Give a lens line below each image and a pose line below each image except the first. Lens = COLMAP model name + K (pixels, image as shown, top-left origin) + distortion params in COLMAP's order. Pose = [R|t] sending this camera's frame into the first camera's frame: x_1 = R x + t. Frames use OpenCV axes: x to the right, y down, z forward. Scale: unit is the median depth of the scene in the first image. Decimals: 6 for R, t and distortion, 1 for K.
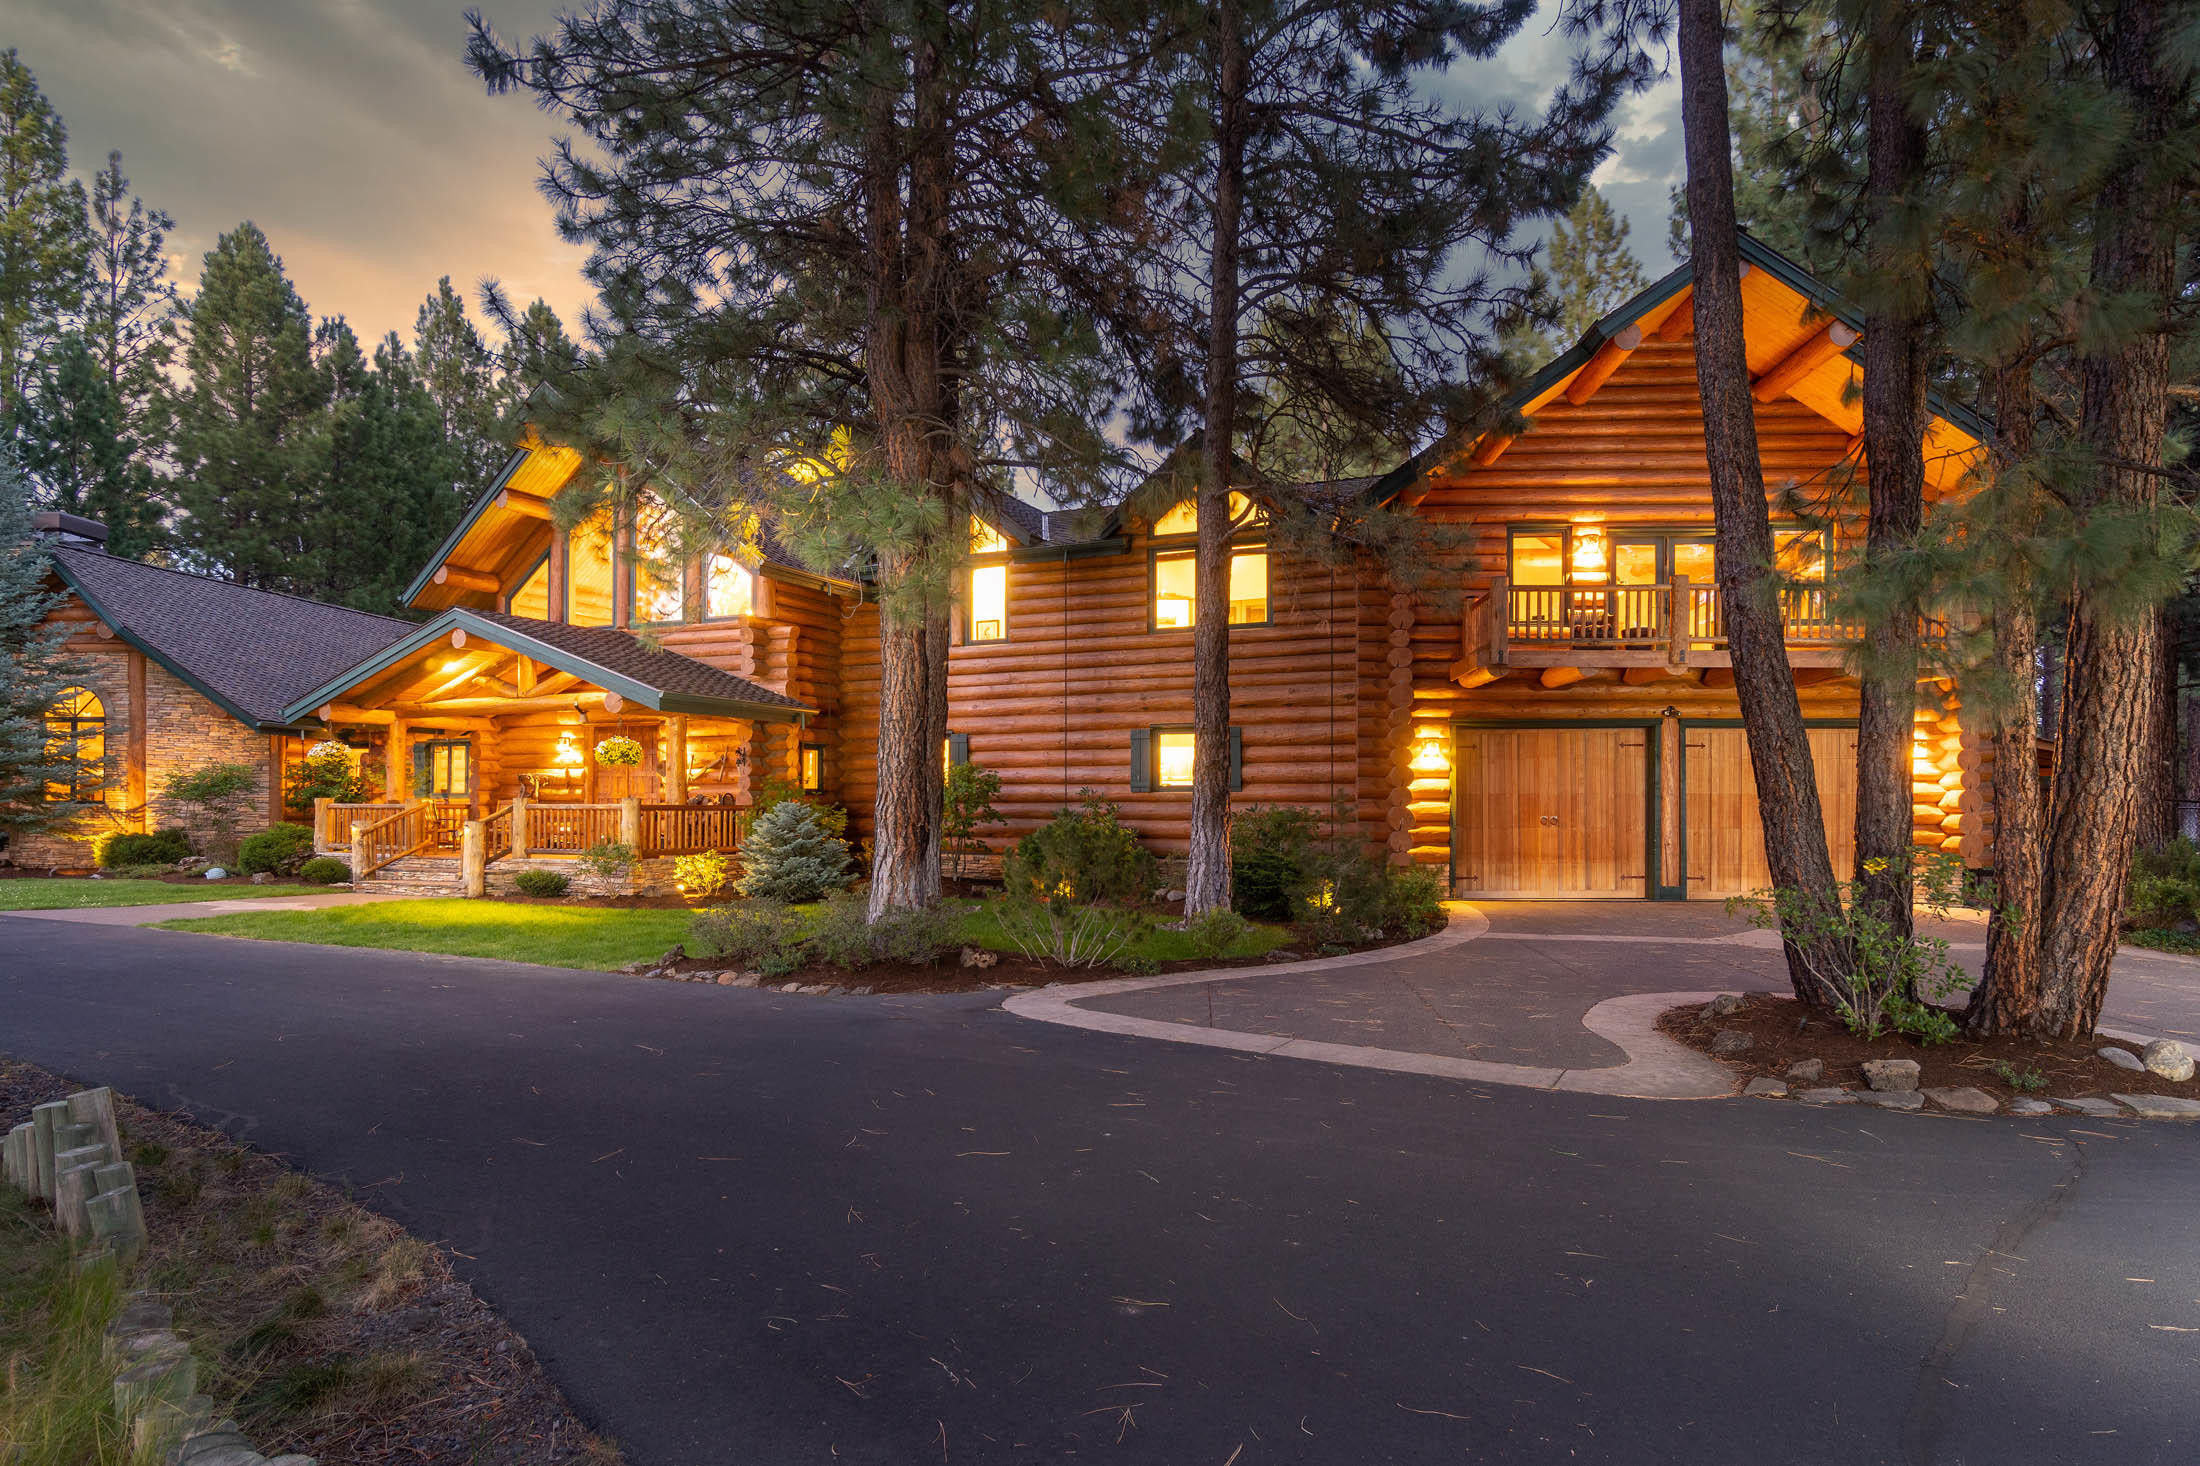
lens RADIAL K [[1129.4, 0, 1139.6], [0, 1129.4, 788.9], [0, 0, 1]] dist [-0.002916, -0.003047]
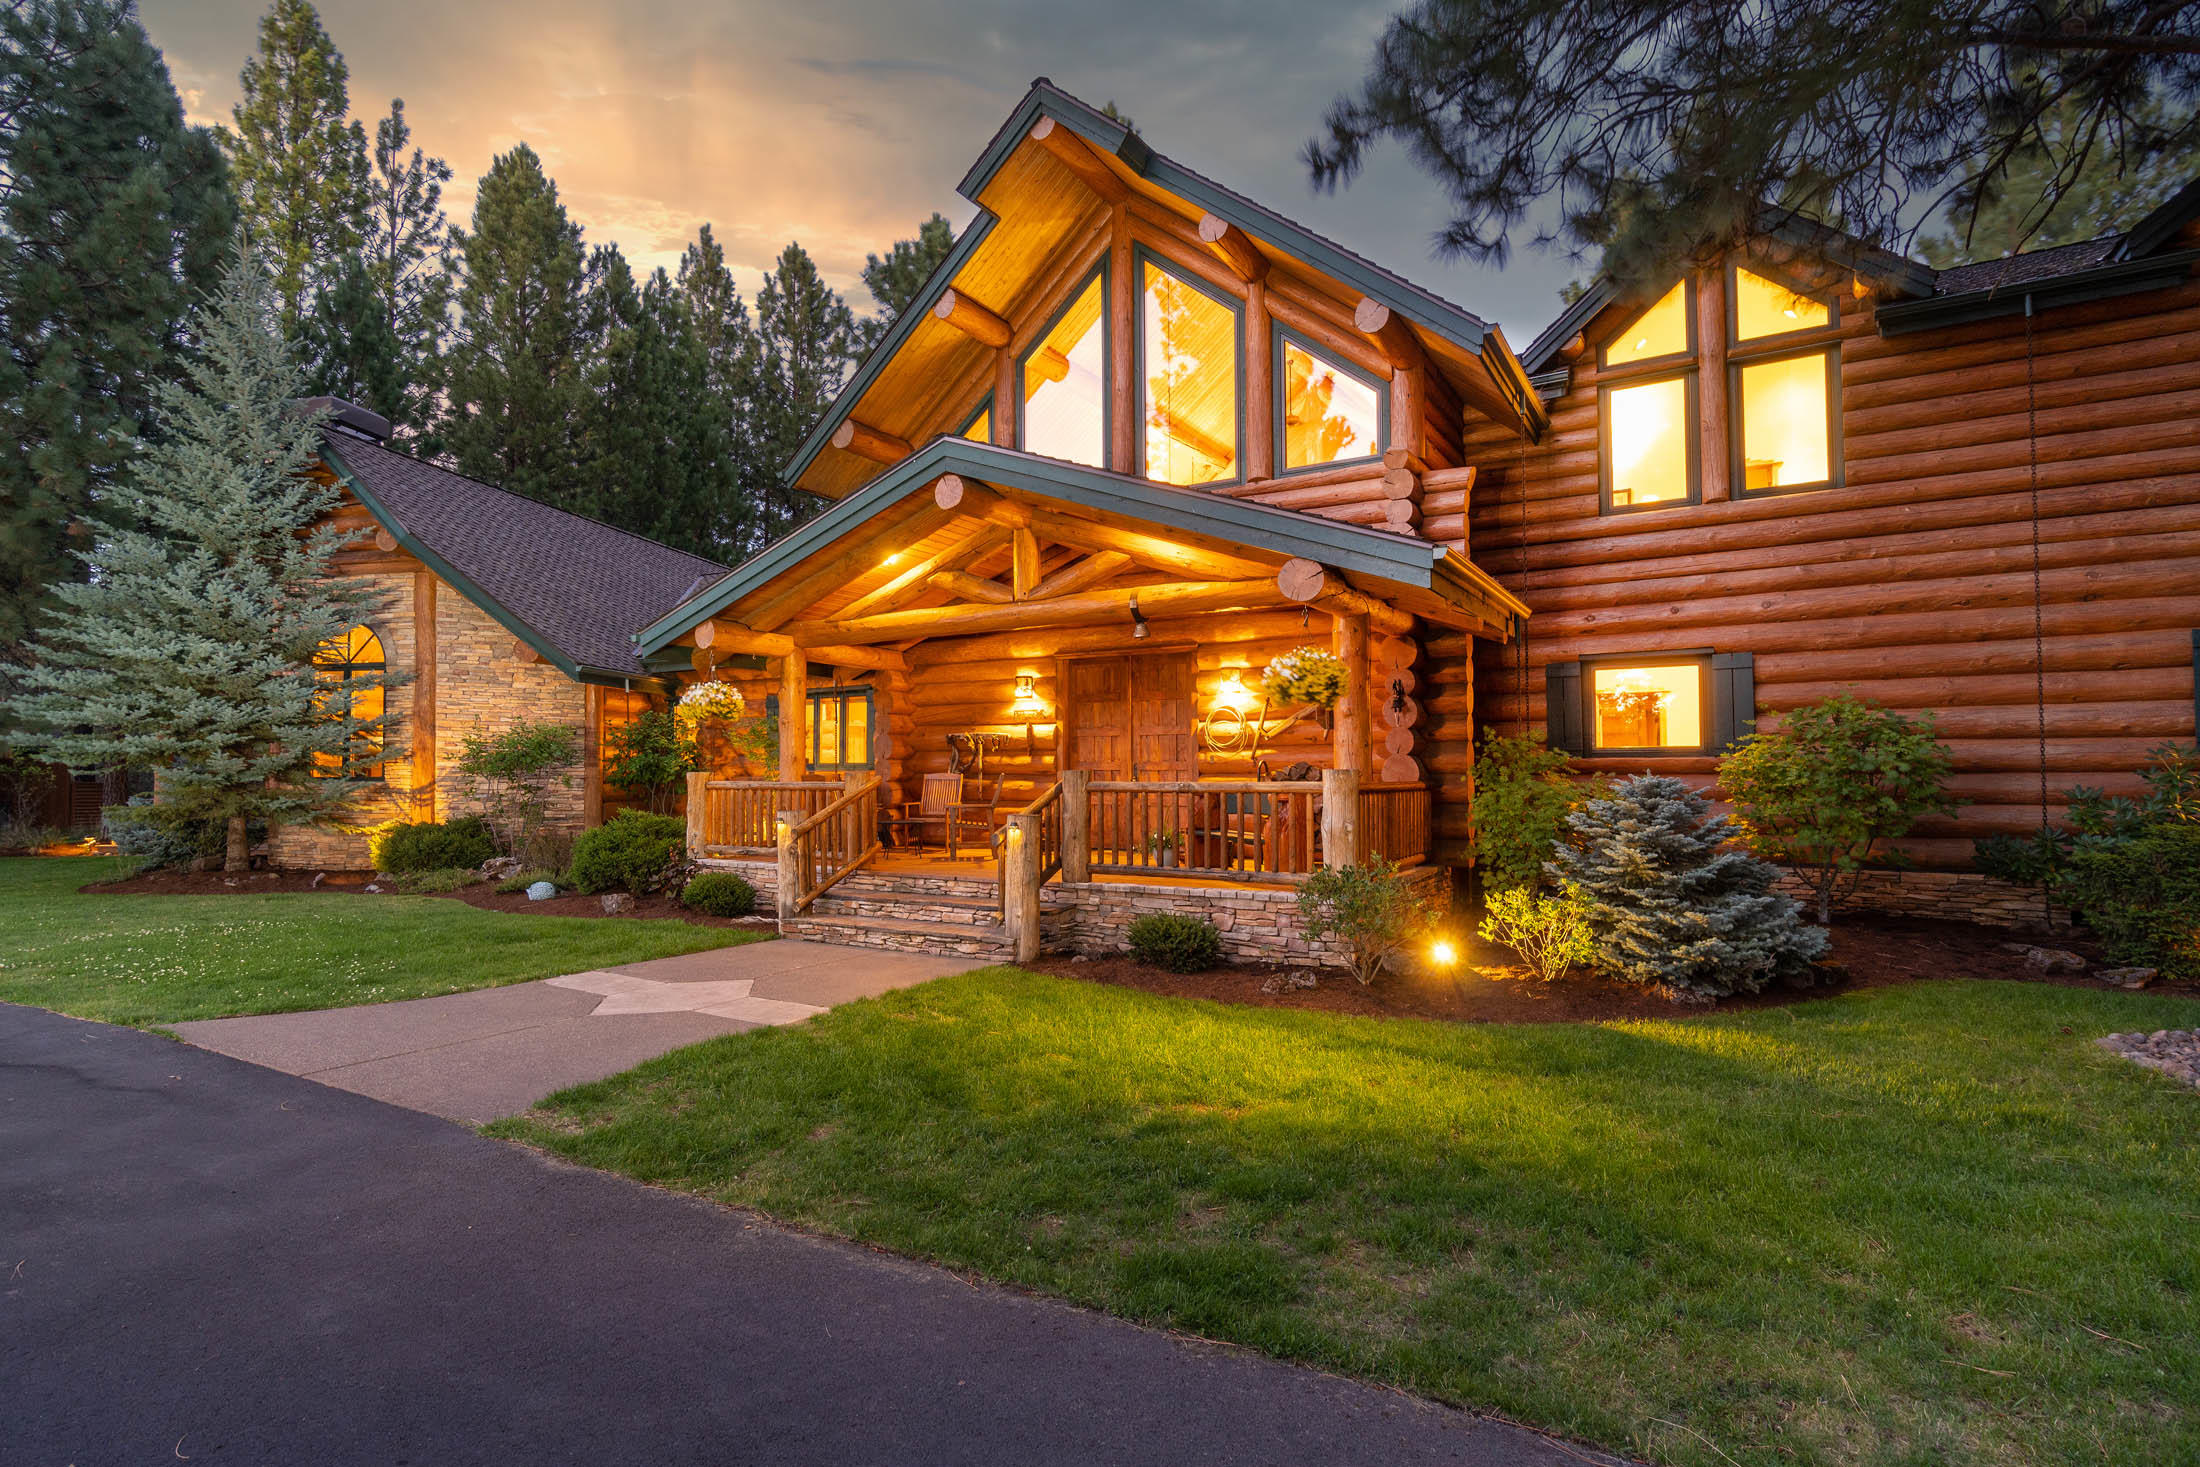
lens RADIAL K [[1045.7, 0, 1100.0], [0, 1045.7, 733.5], [0, 0, 1]] dist [-0.001001, 0.001587]
pose [[0.989866, -0.010965, -0.141583, -0.379107], [0.007801, 0.999708, -0.022882, 0.001390], [0.141792, 0.021545, 0.989662, 0.409290]]
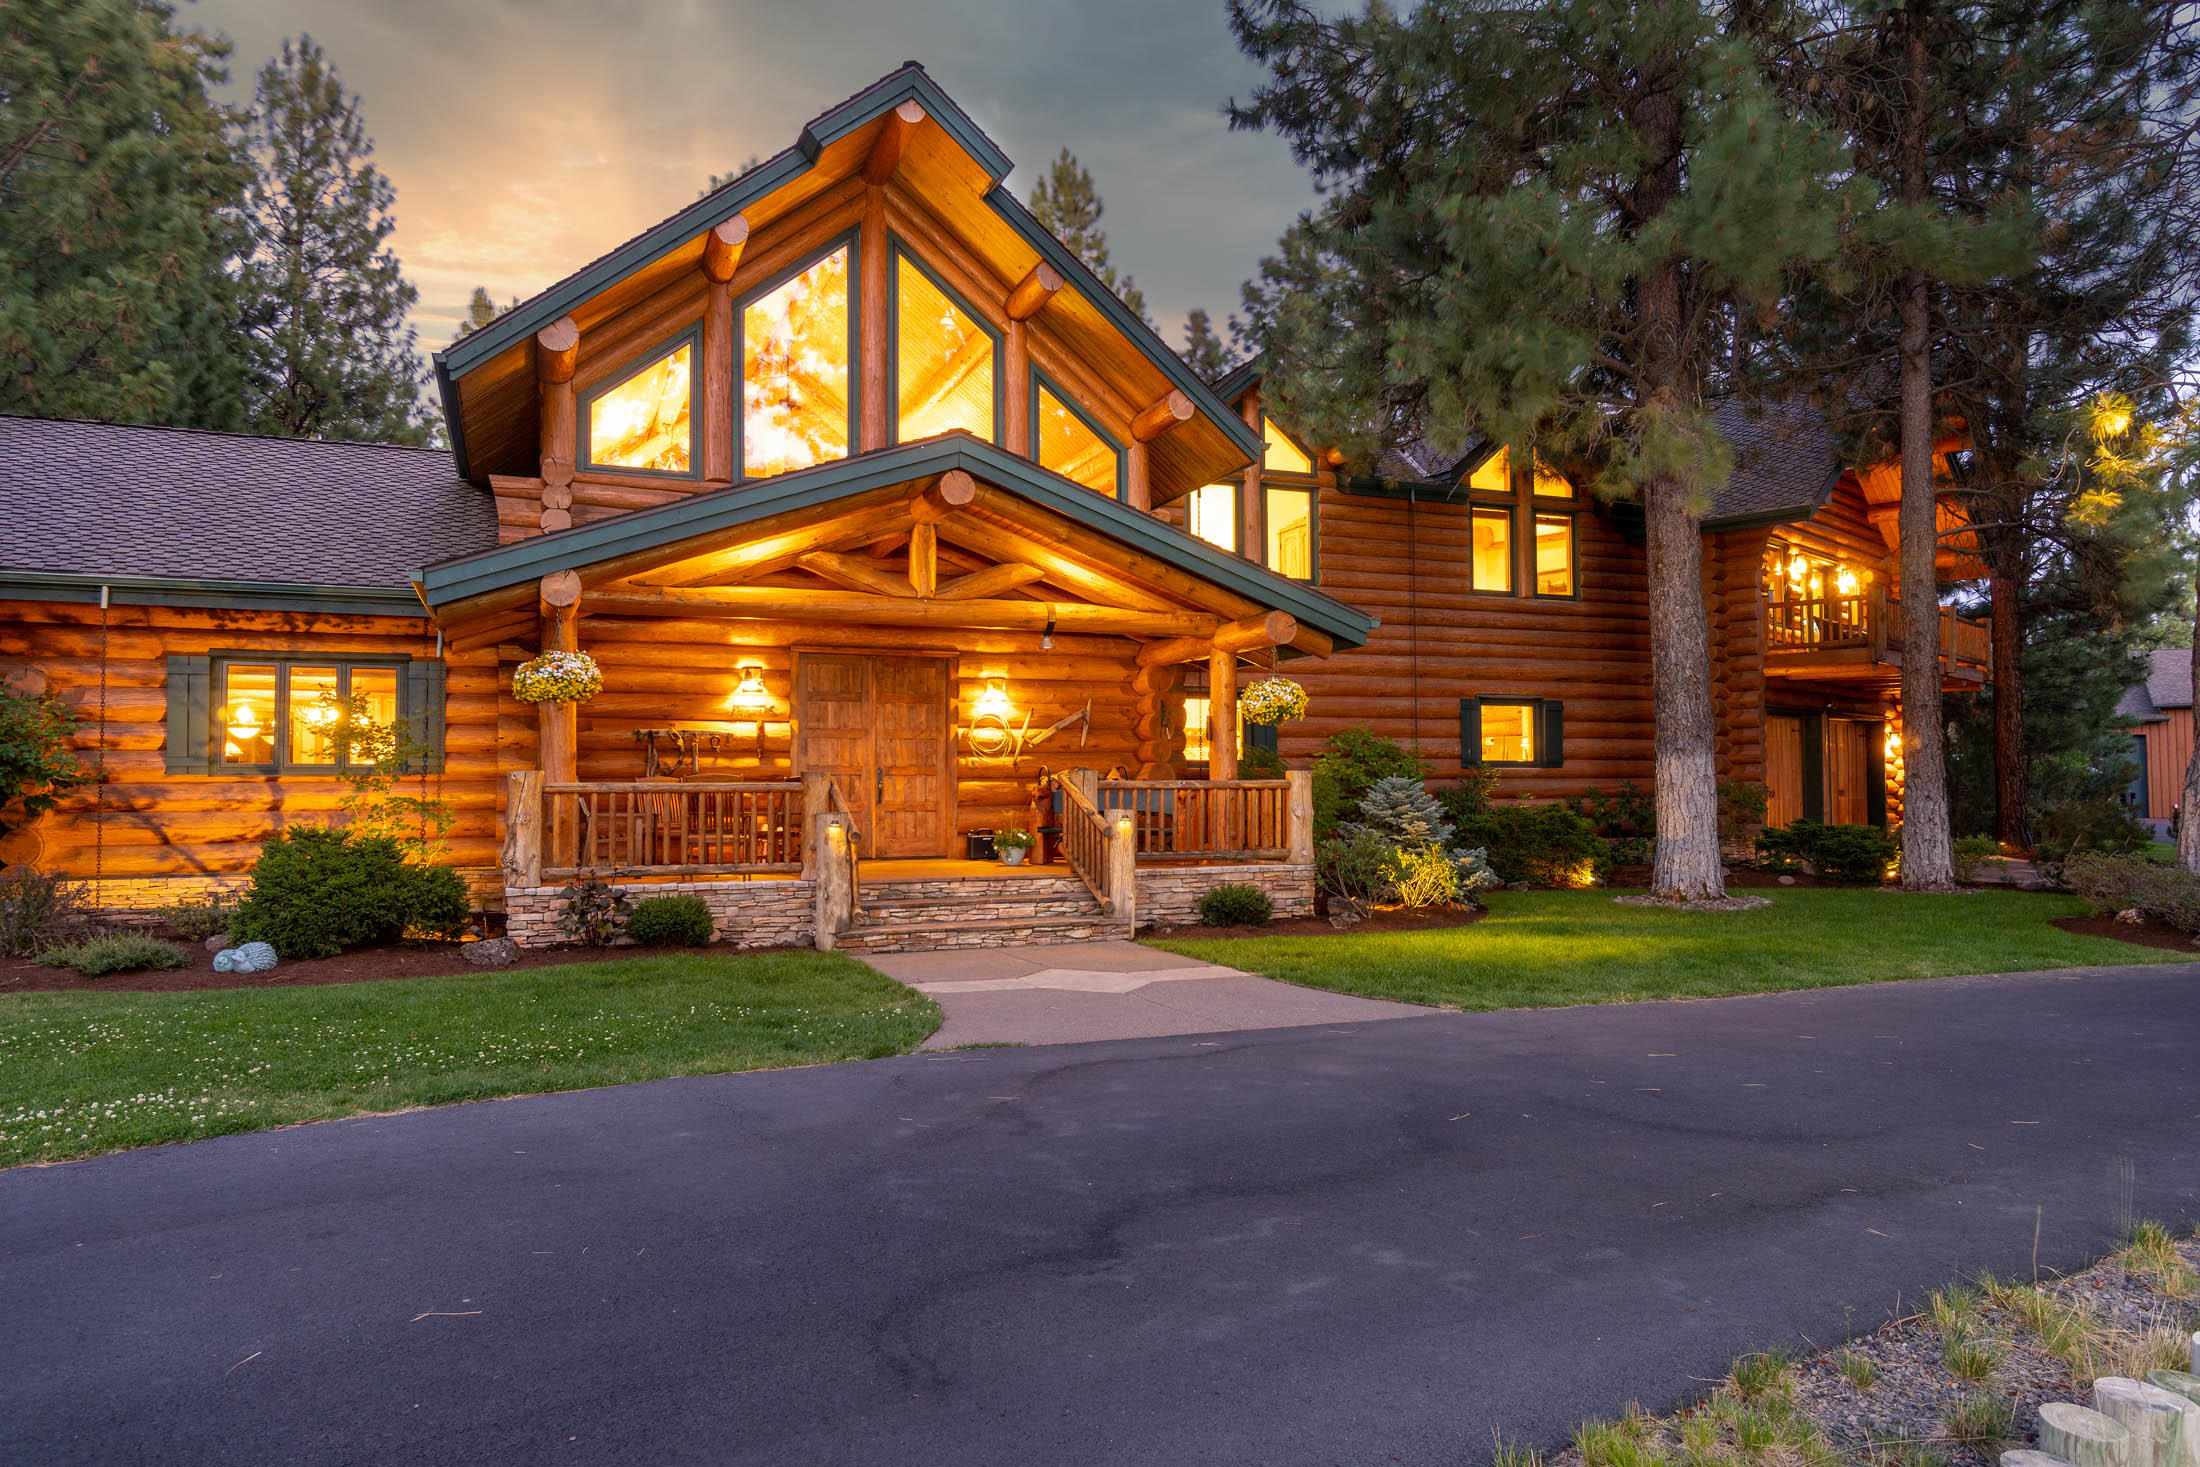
lens RADIAL K [[1308.8, 0, 1093.7], [0, 1308.8, 694.0], [0, 0, 1]] dist [0.046355, 0.000207]
pose [[0.716195, 0.044997, 0.696448, -0.840275], [-0.001430, 0.998012, -0.063010, 0.009323], [-0.697898, 0.044131, 0.714836, 0.406492]]
